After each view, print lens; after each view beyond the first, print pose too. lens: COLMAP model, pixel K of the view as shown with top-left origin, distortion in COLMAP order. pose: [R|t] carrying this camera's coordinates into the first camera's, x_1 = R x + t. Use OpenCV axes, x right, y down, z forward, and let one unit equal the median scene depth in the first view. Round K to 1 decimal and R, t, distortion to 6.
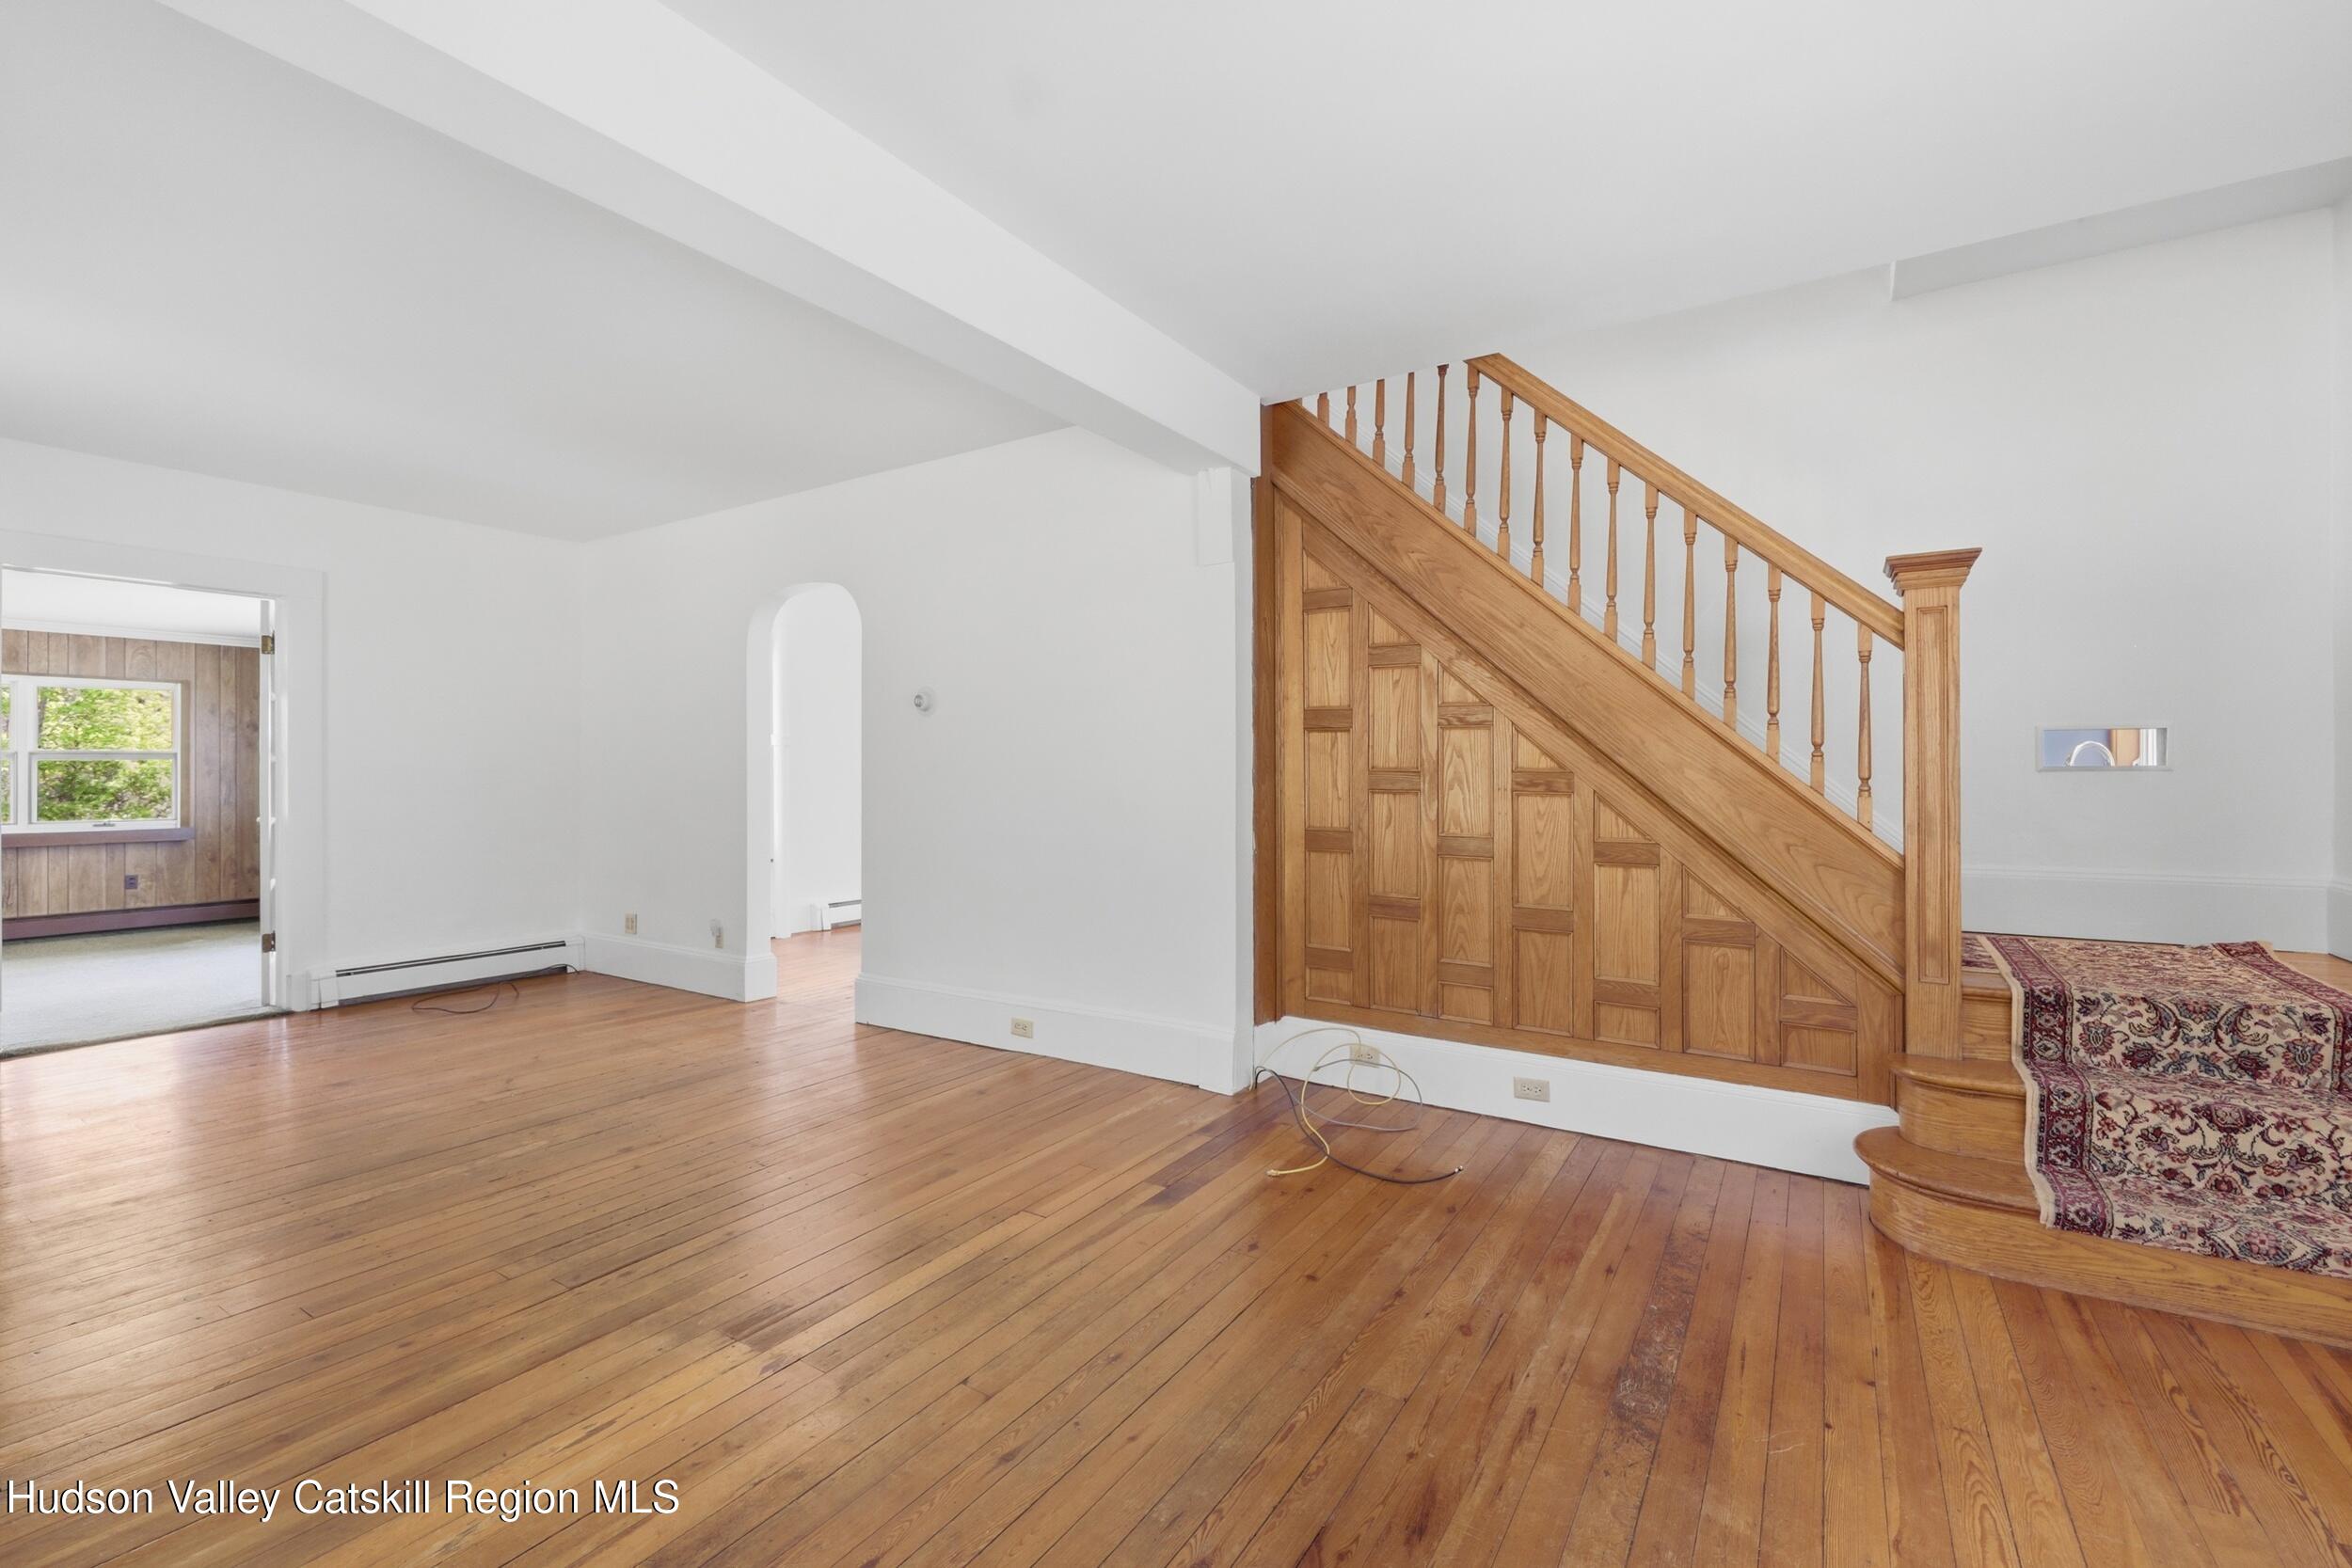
lens RADIAL K [[1006.8, 0, 1176.0], [0, 1006.8, 784.0], [0, 0, 1]] dist [0.010400, 0.000012]
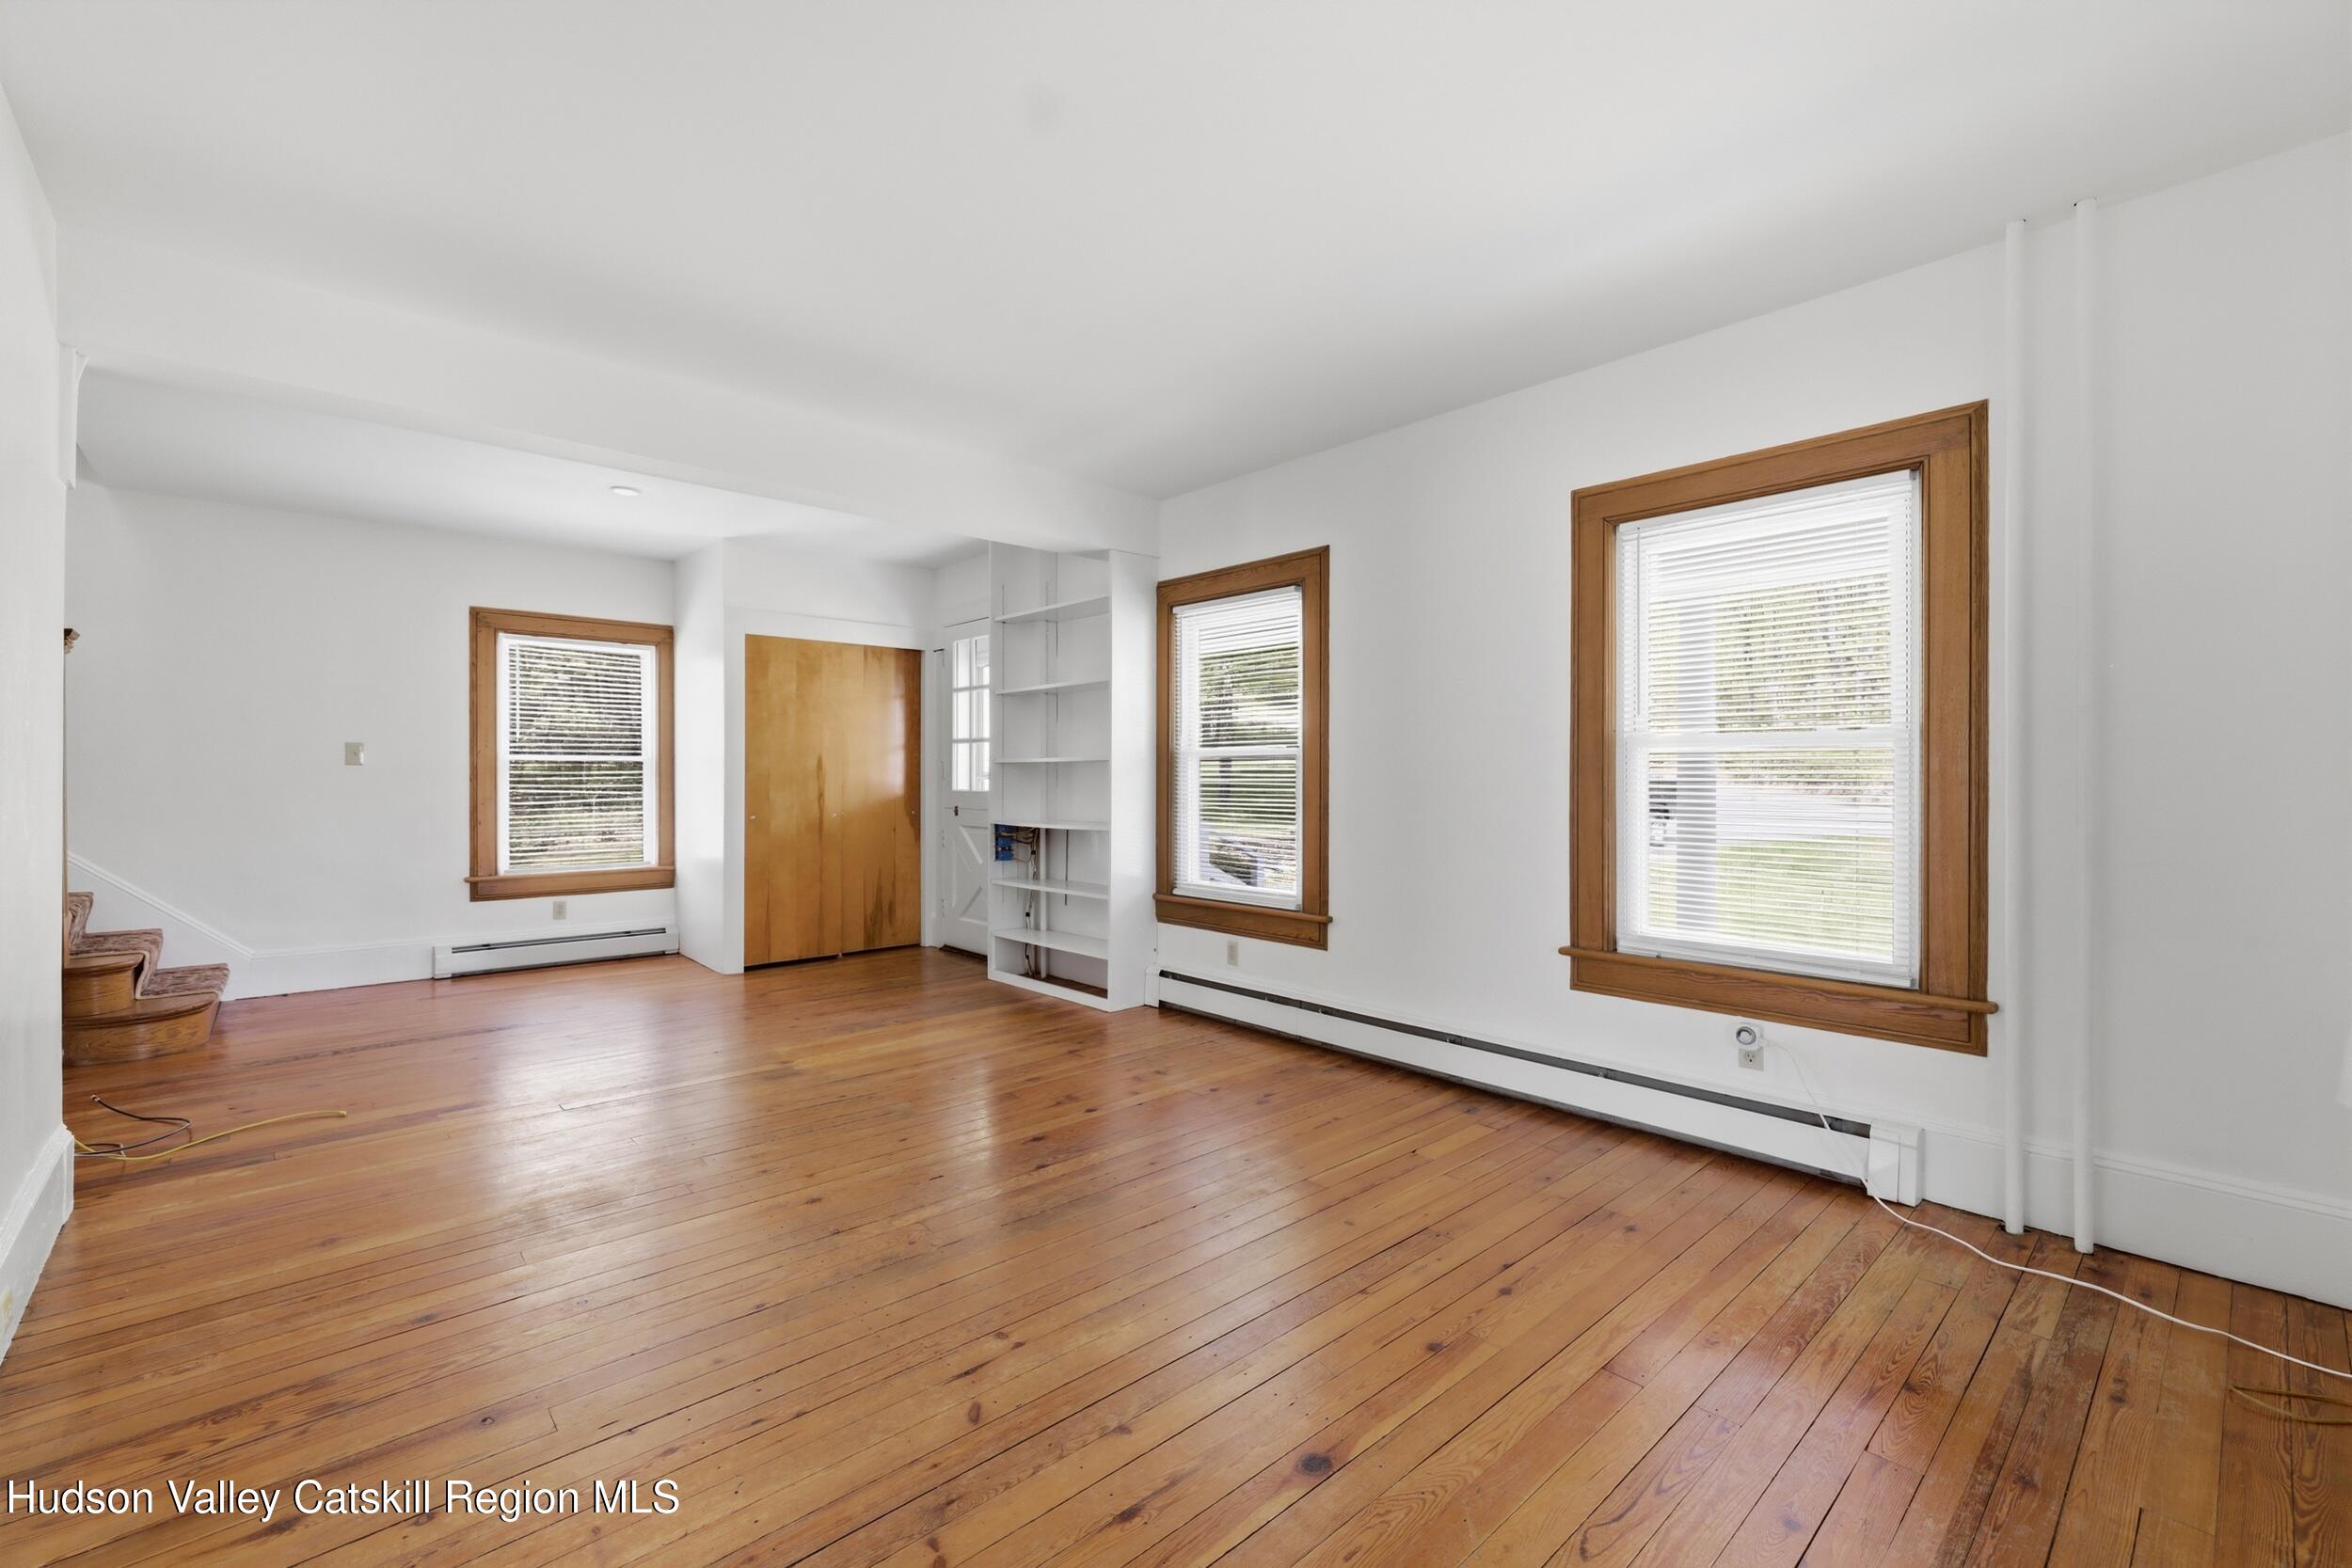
lens RADIAL K [[980.4, 0, 1176.0], [0, 980.4, 784.0], [0, 0, 1]] dist [0.021543, -0.008909]
pose [[-0.969472, 0.000183, 0.245203, -0.426874], [0.002853, 0.999940, 0.010536, -0.004906], [-0.245187, 0.010914, -0.969414, 0.705342]]
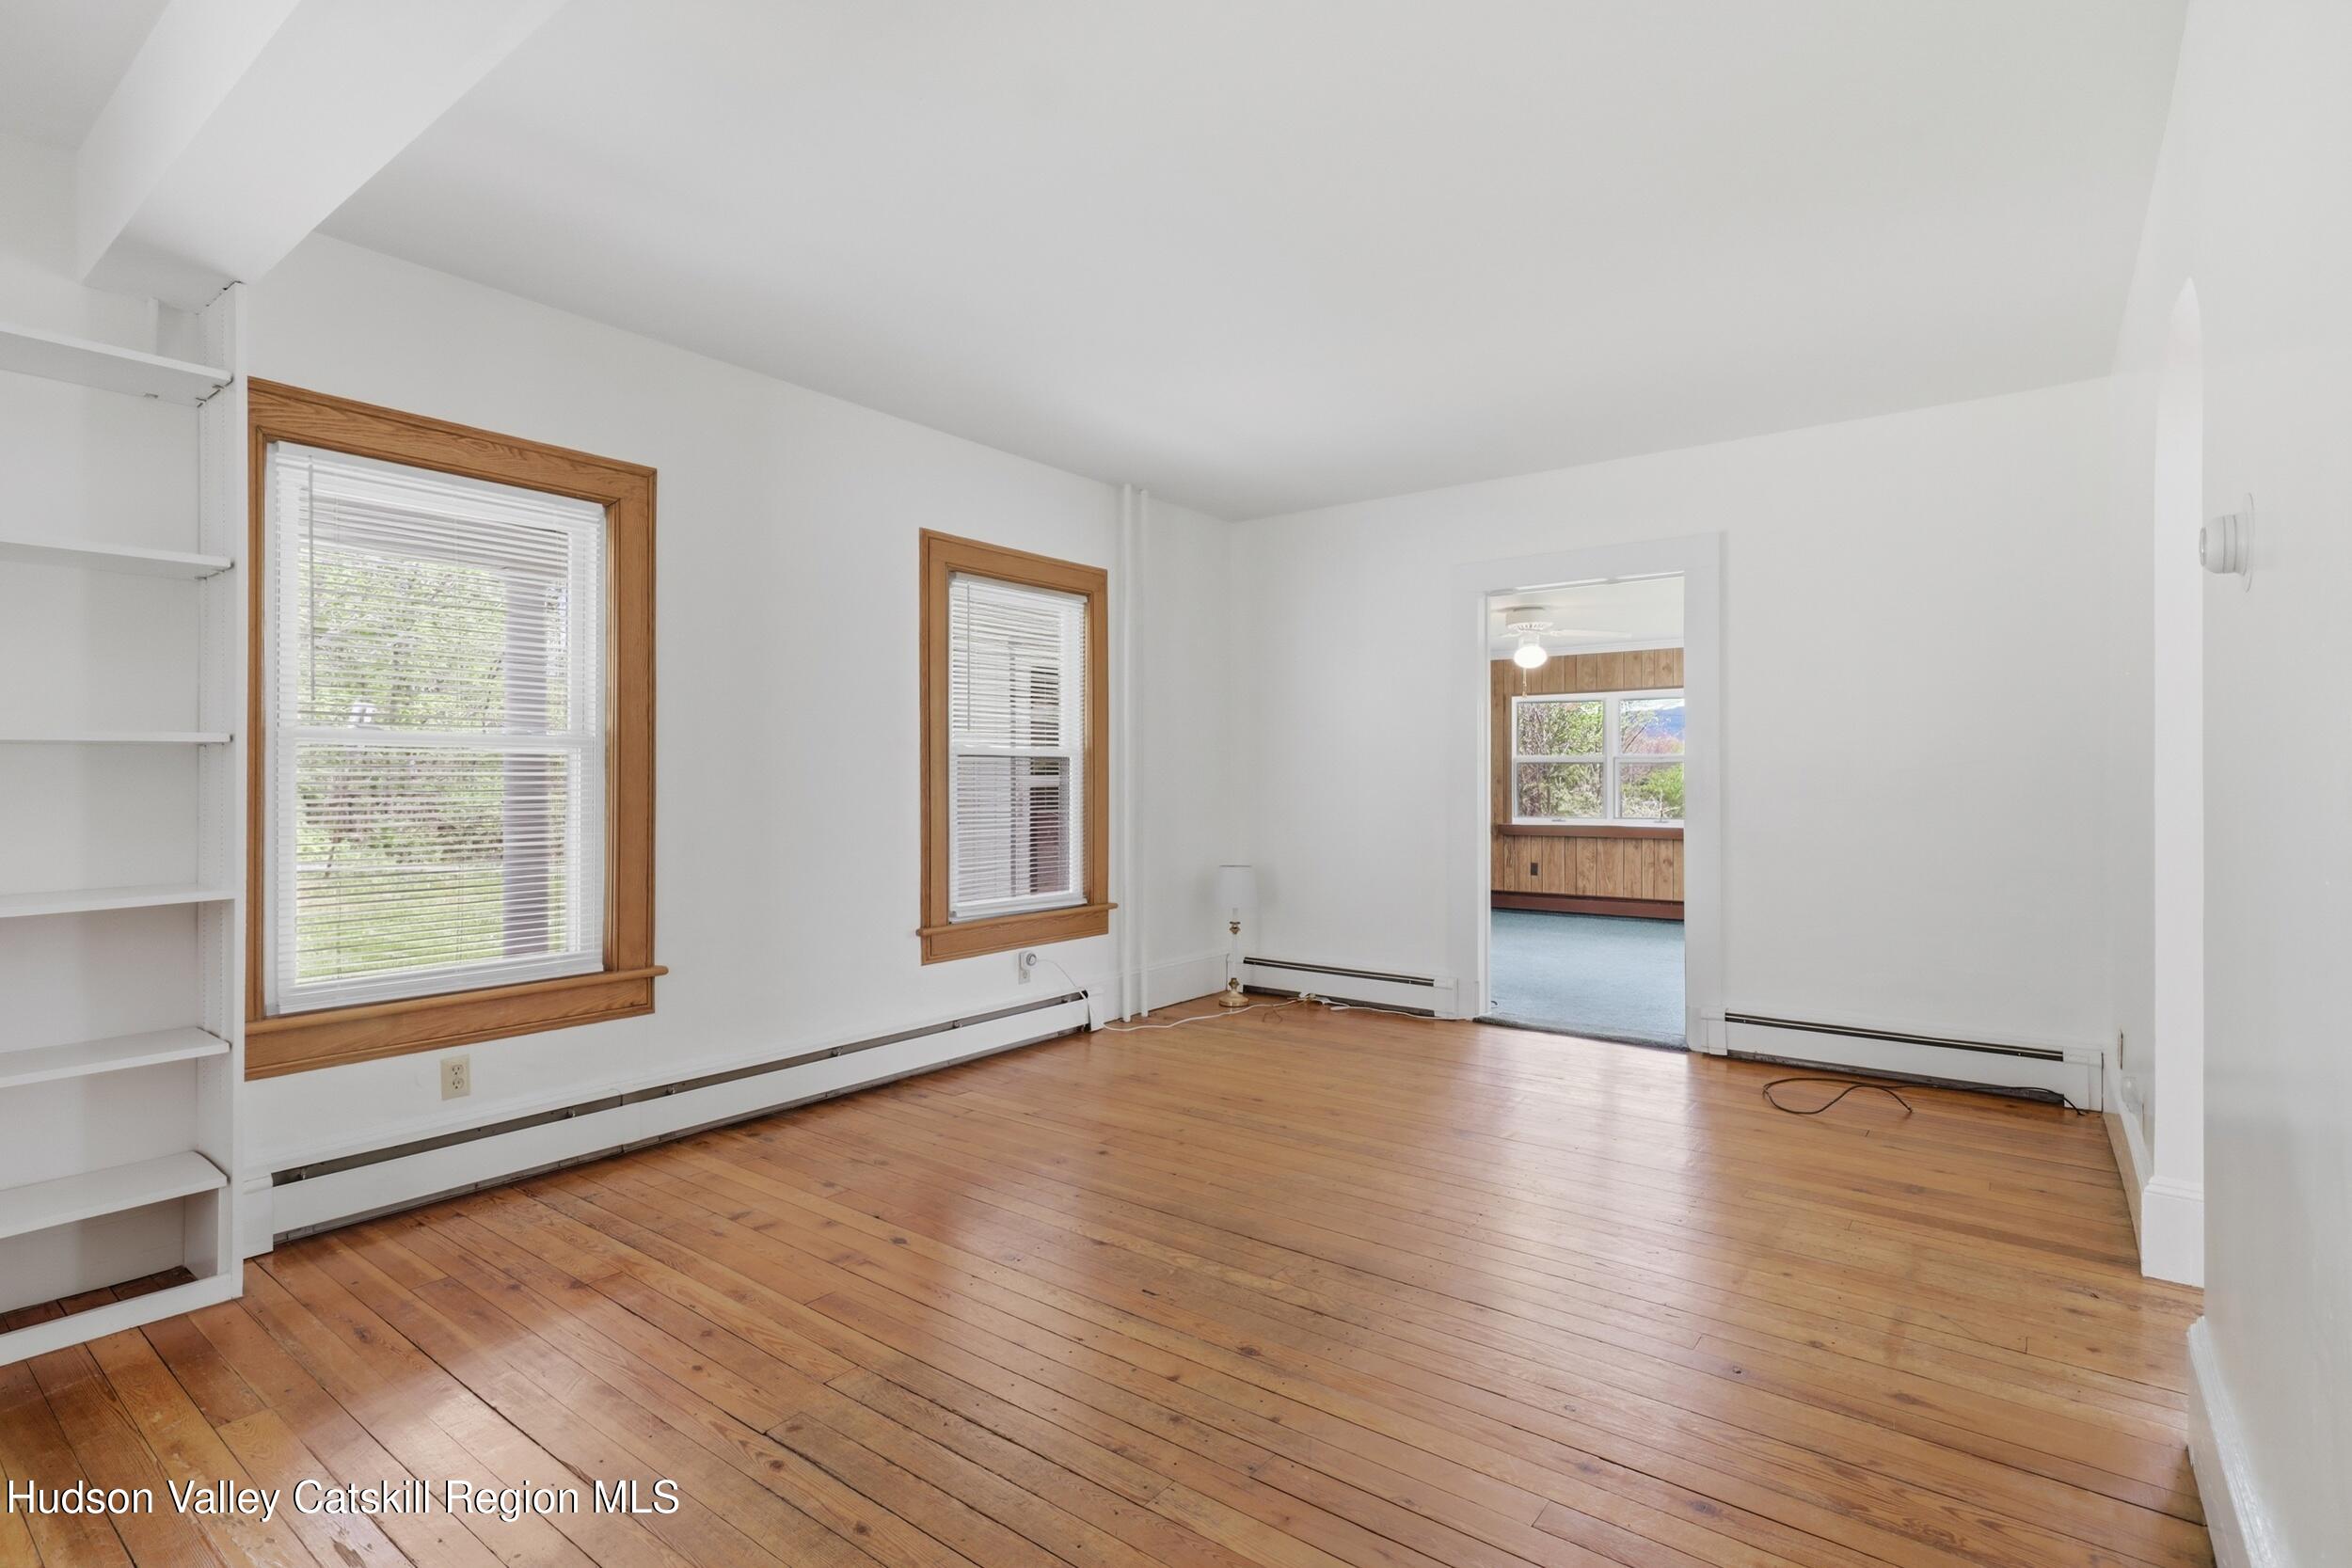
lens RADIAL K [[1116.6, 0, 1176.0], [0, 1116.6, 784.0], [0, 0, 1]] dist [0.000628, 0.000026]
pose [[-0.070001, 0.007932, -0.997515, 0.073164], [-0.004516, 0.999956, 0.008268, -0.005770], [0.997537, 0.005083, -0.069963, 0.401621]]
